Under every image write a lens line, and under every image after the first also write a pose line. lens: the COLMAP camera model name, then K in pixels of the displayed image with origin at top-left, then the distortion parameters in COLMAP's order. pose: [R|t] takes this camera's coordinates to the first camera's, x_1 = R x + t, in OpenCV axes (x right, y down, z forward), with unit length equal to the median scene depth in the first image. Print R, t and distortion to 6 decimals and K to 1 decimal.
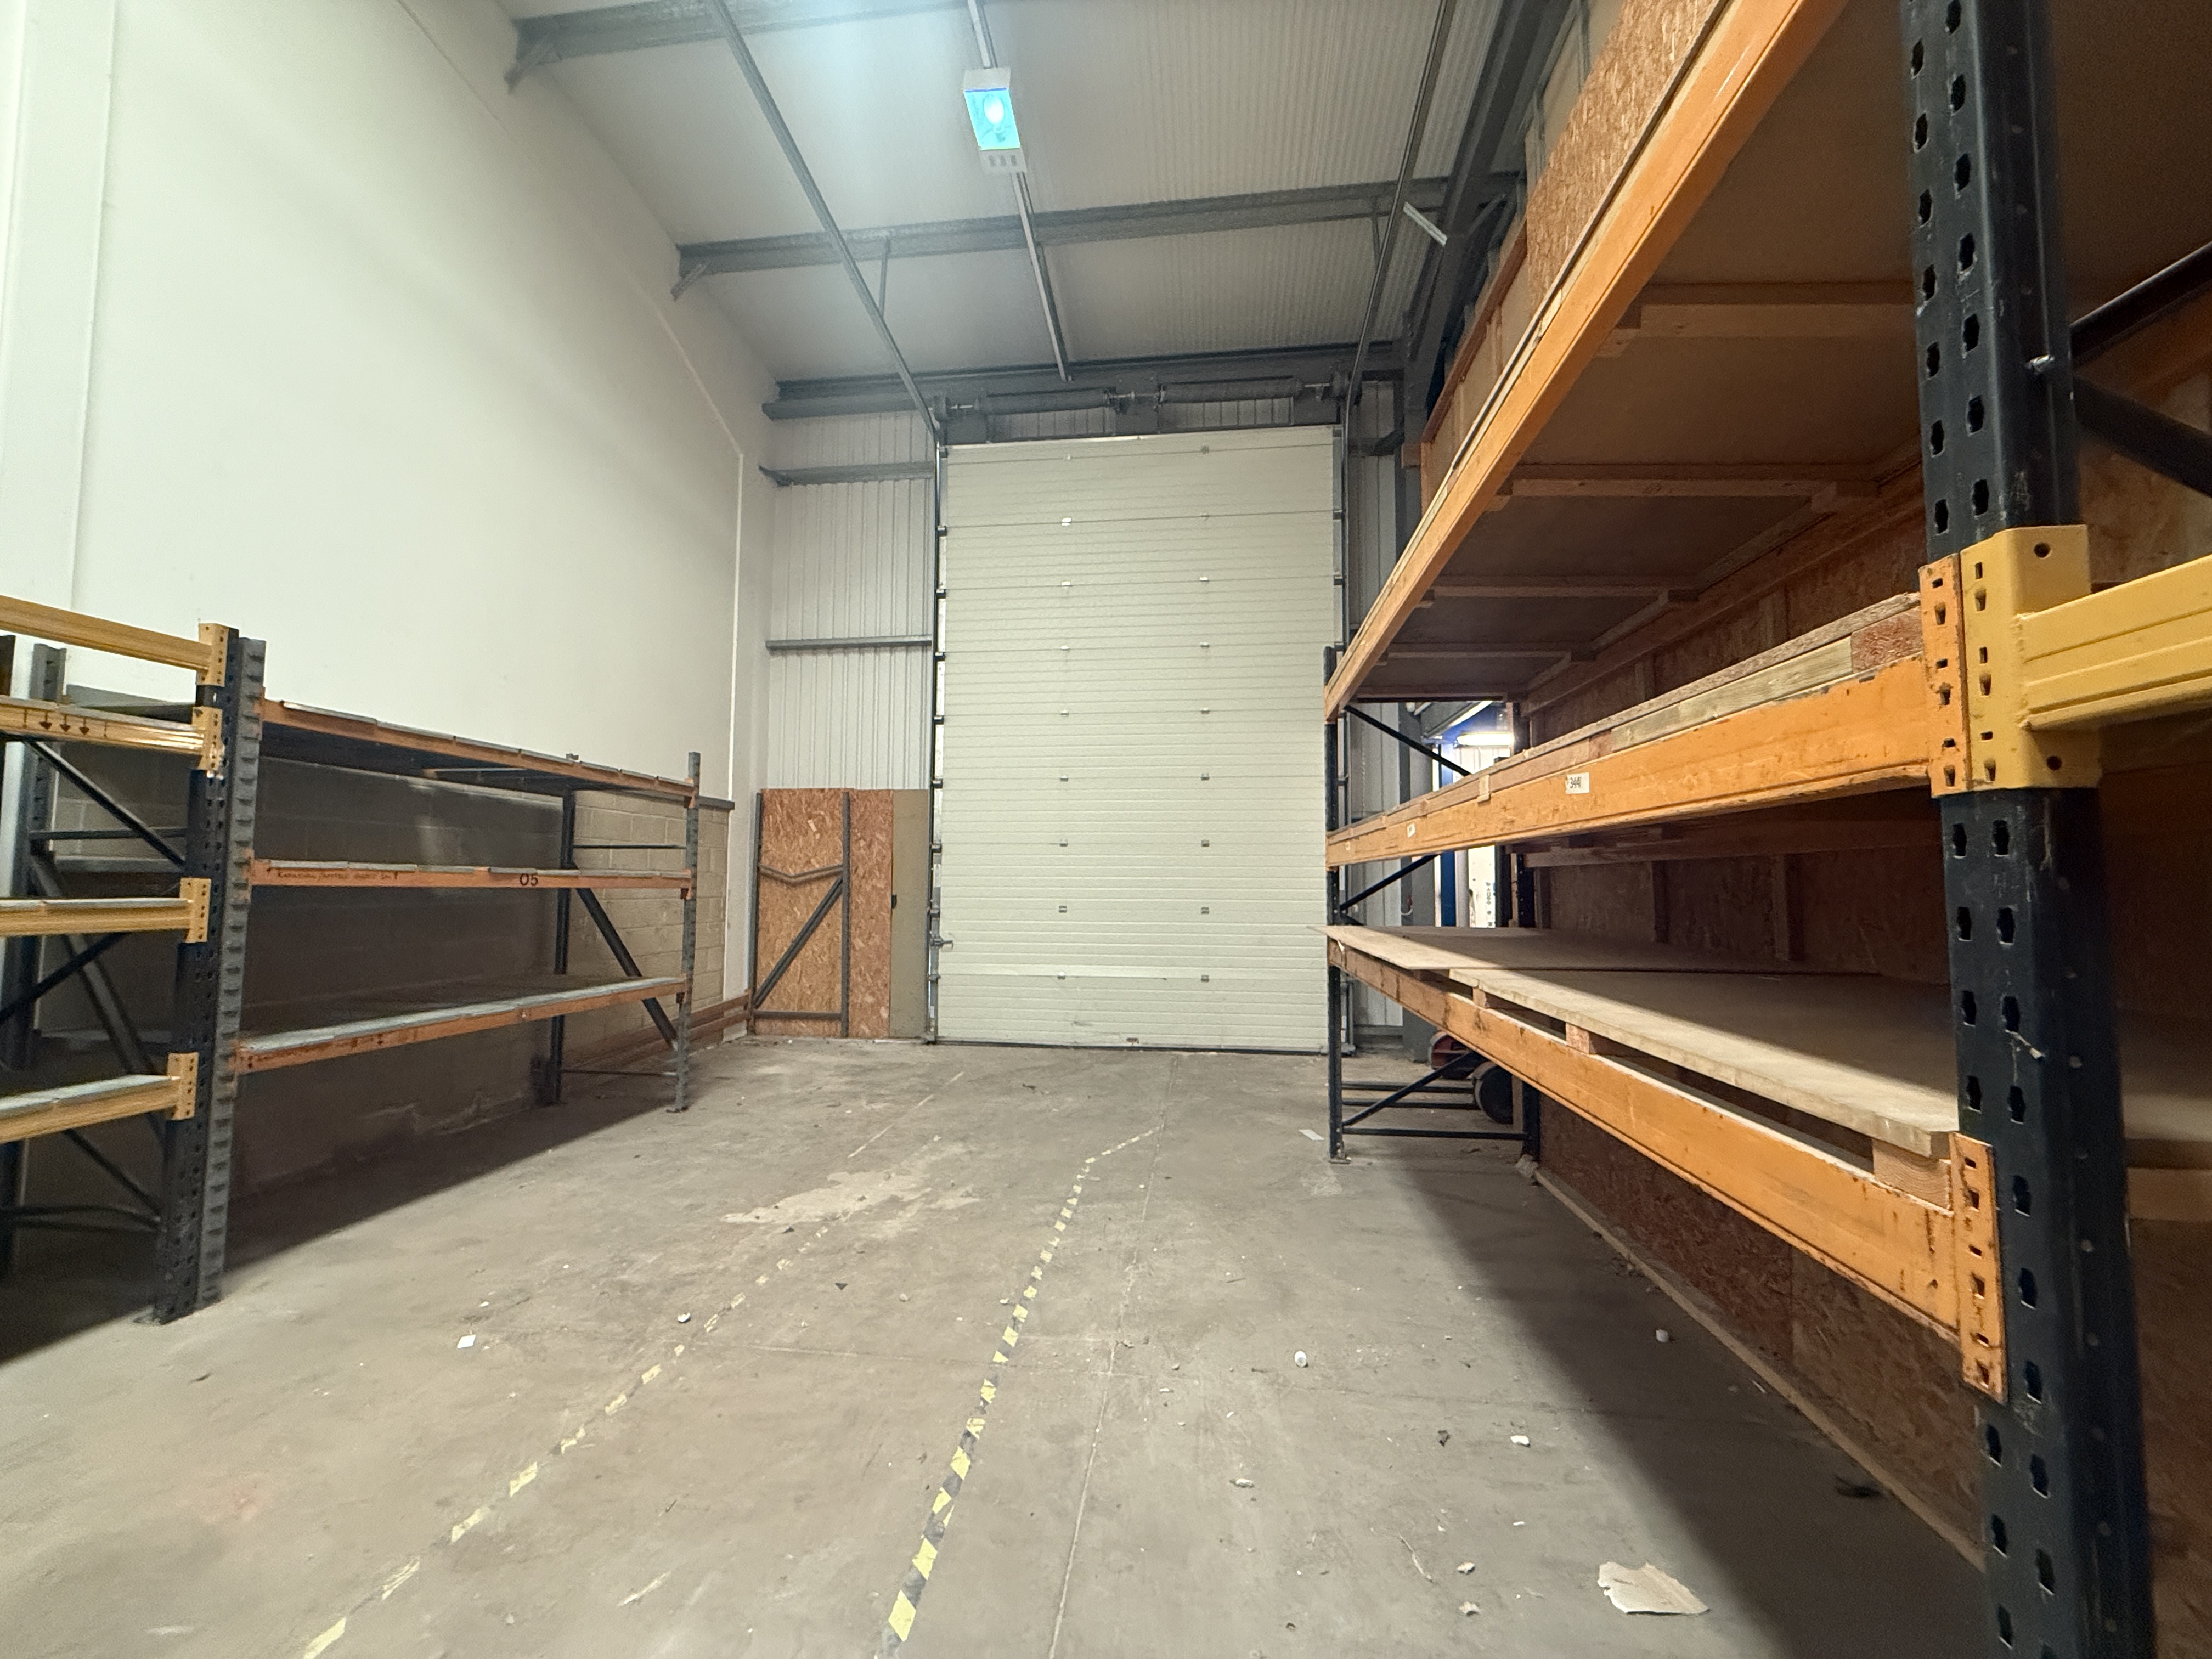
lens RADIAL K [[880.9, 0, 1102.6], [0, 880.9, 831.8], [0, 0, 1]] dist [-0.001370, -0.000182]
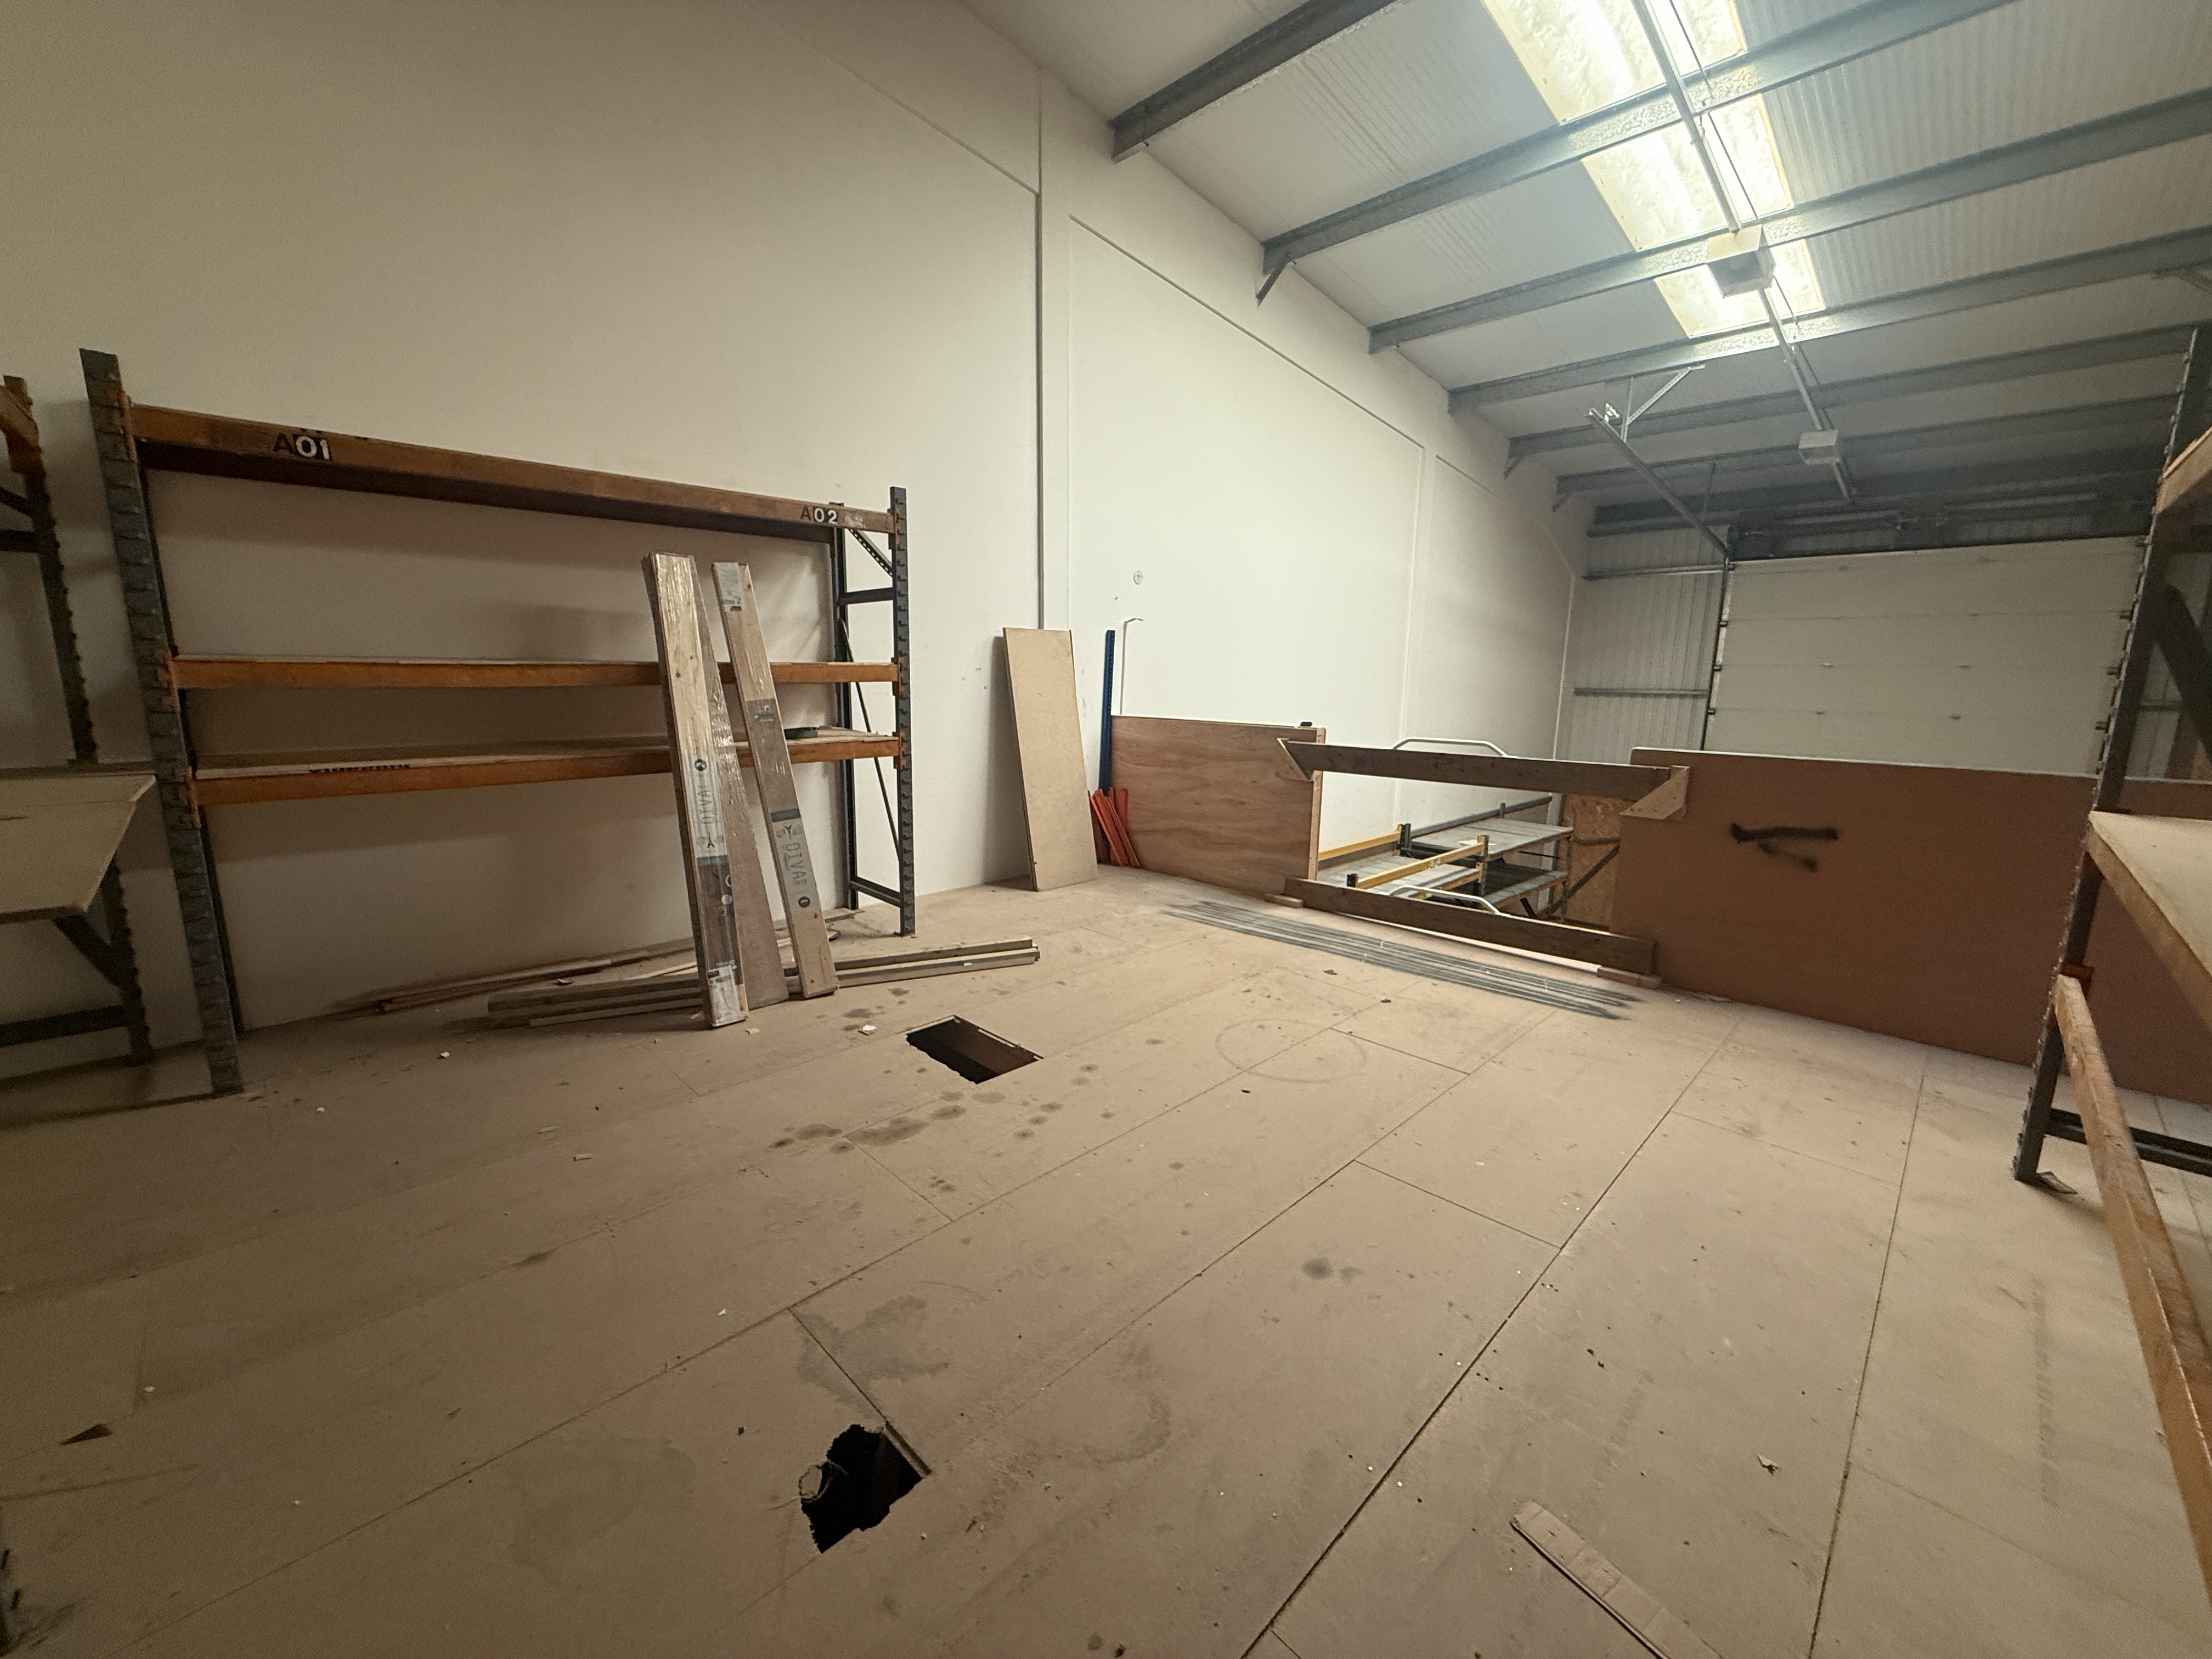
lens RADIAL K [[880.9, 0, 1102.6], [0, 880.9, 831.8], [0, 0, 1]] dist [-0.001370, -0.000182]
pose [[0.789624, 0.102873, -0.604906, -0.079050], [0.041610, 0.974598, 0.220061, -0.380912], [0.612179, -0.198936, 0.765285, -0.832293]]
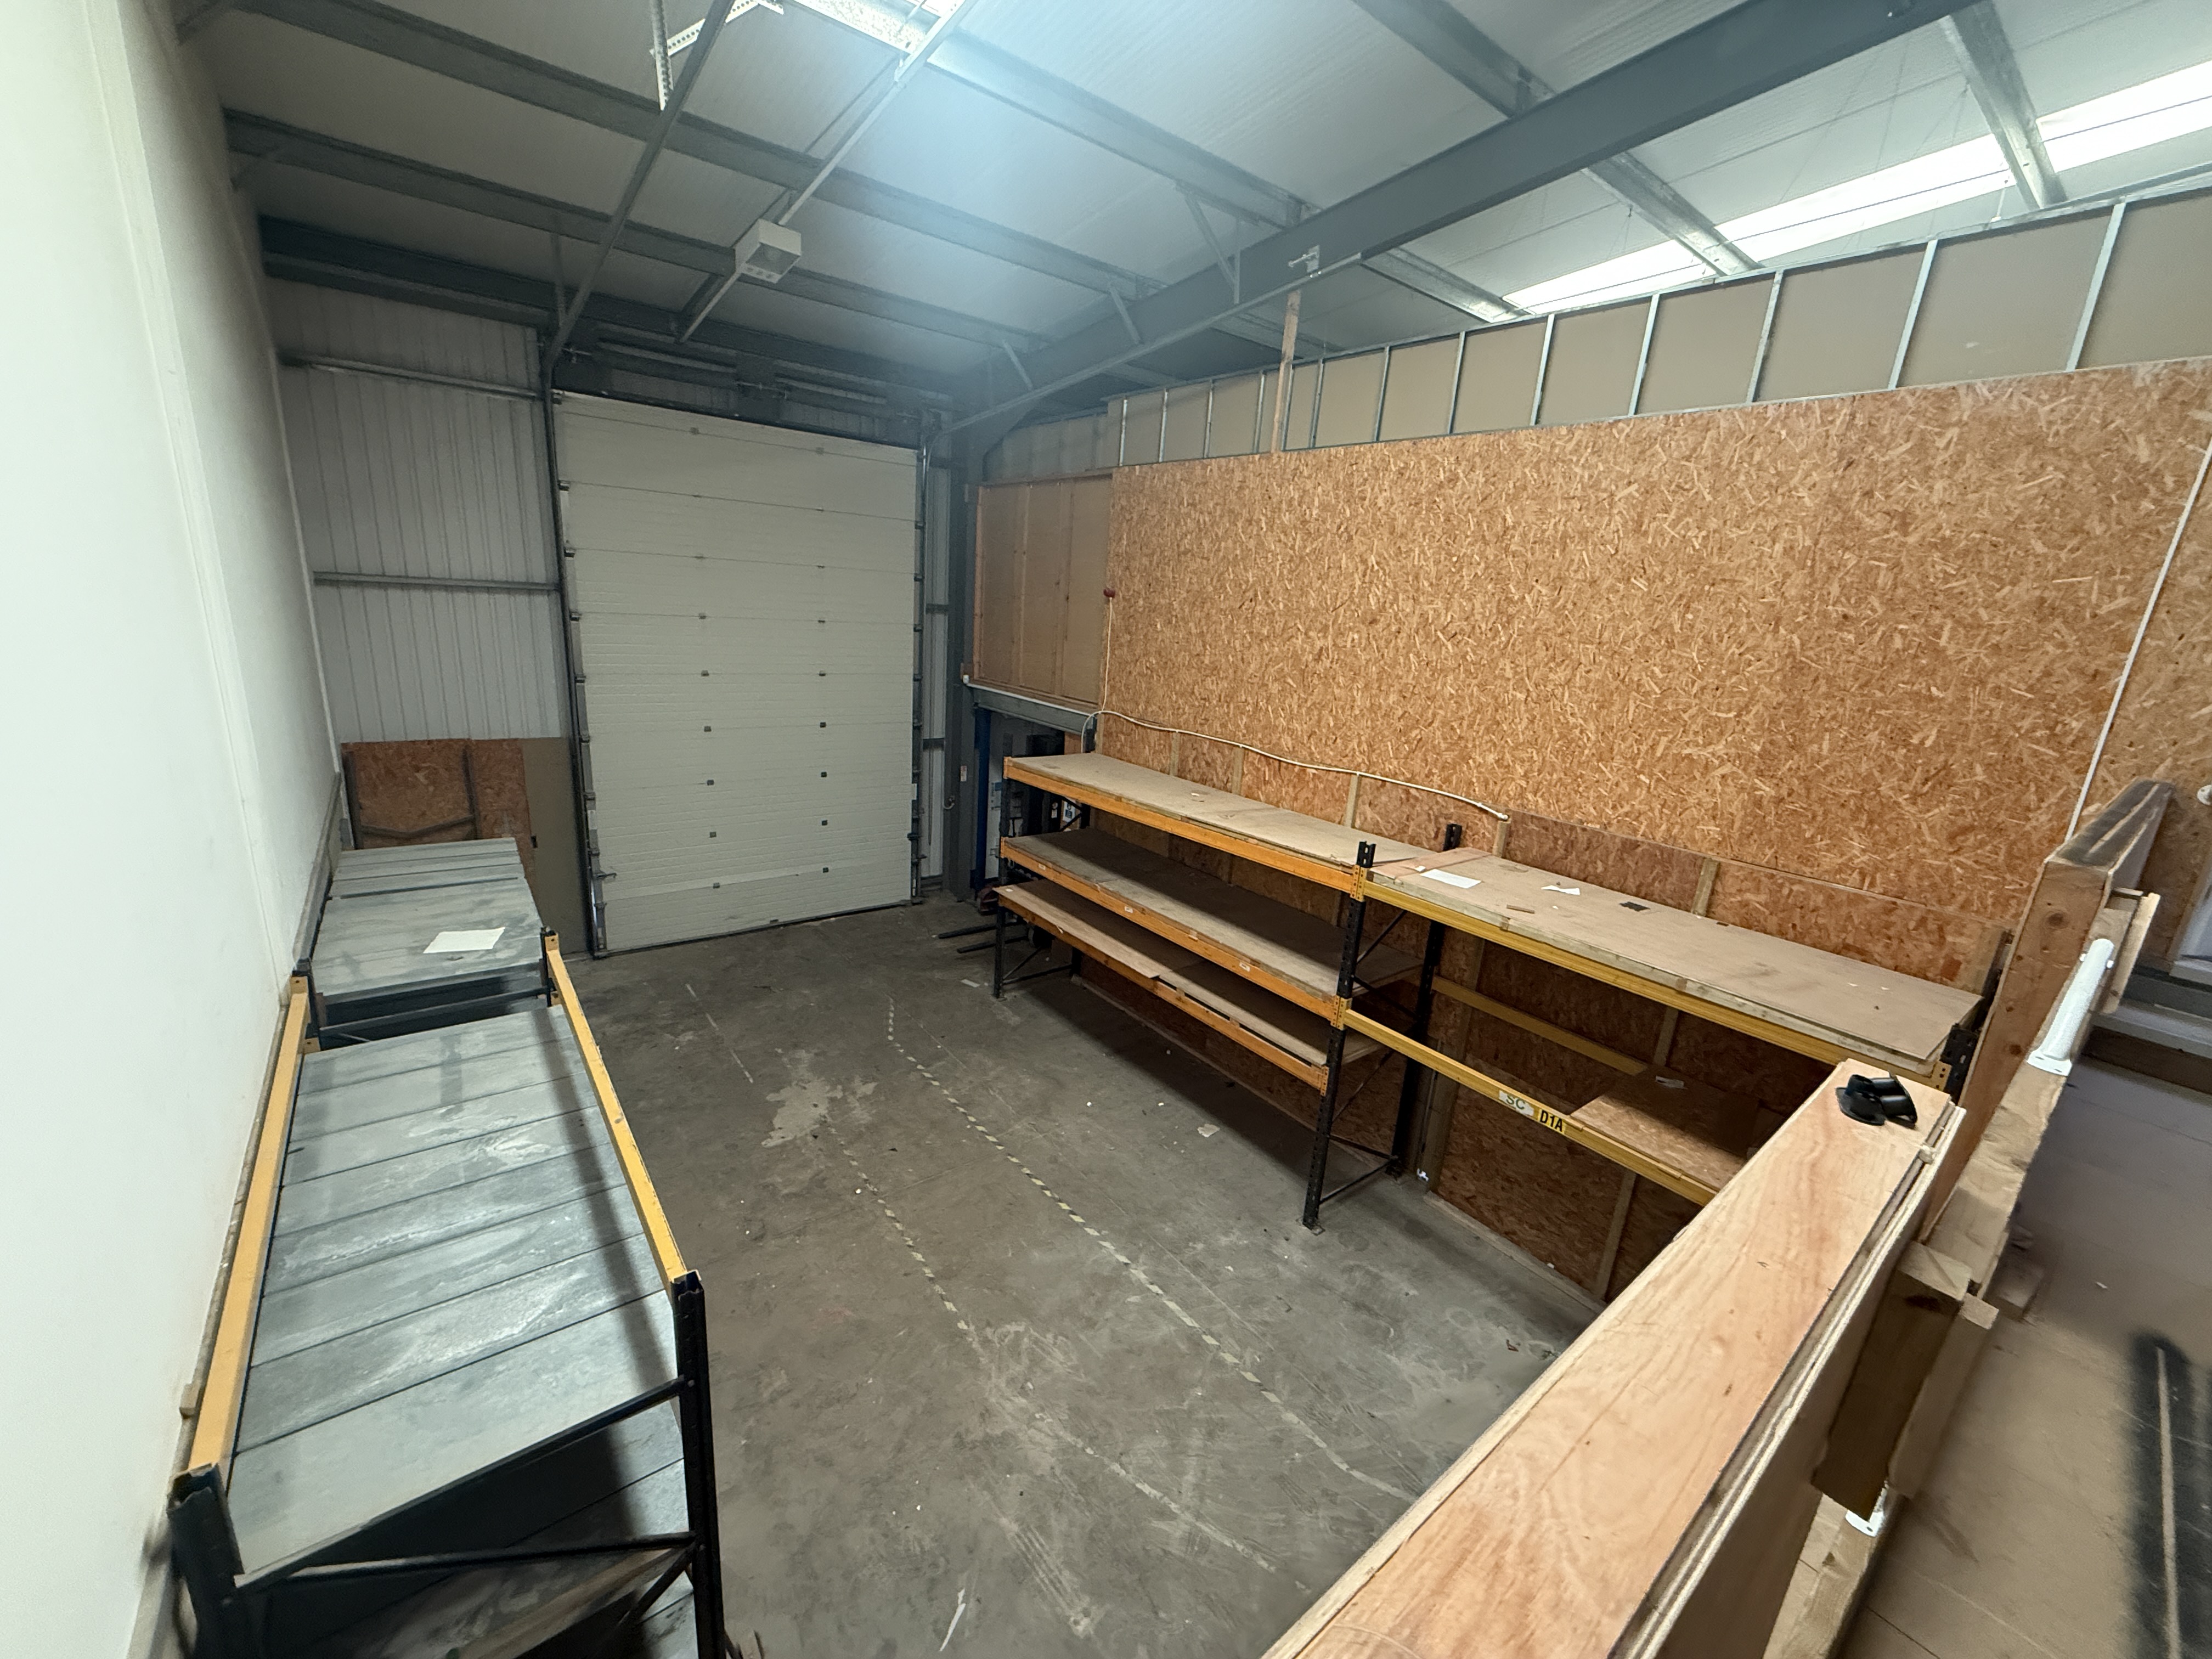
lens RADIAL K [[880.9, 0, 1102.6], [0, 880.9, 831.8], [0, 0, 1]] dist [-0.001370, -0.000182]
pose [[0.708827, -0.145002, 0.690318, -0.506163], [-0.105624, 0.945791, 0.307119, -0.350900], [-0.697430, -0.290608, 0.655086, -0.192802]]
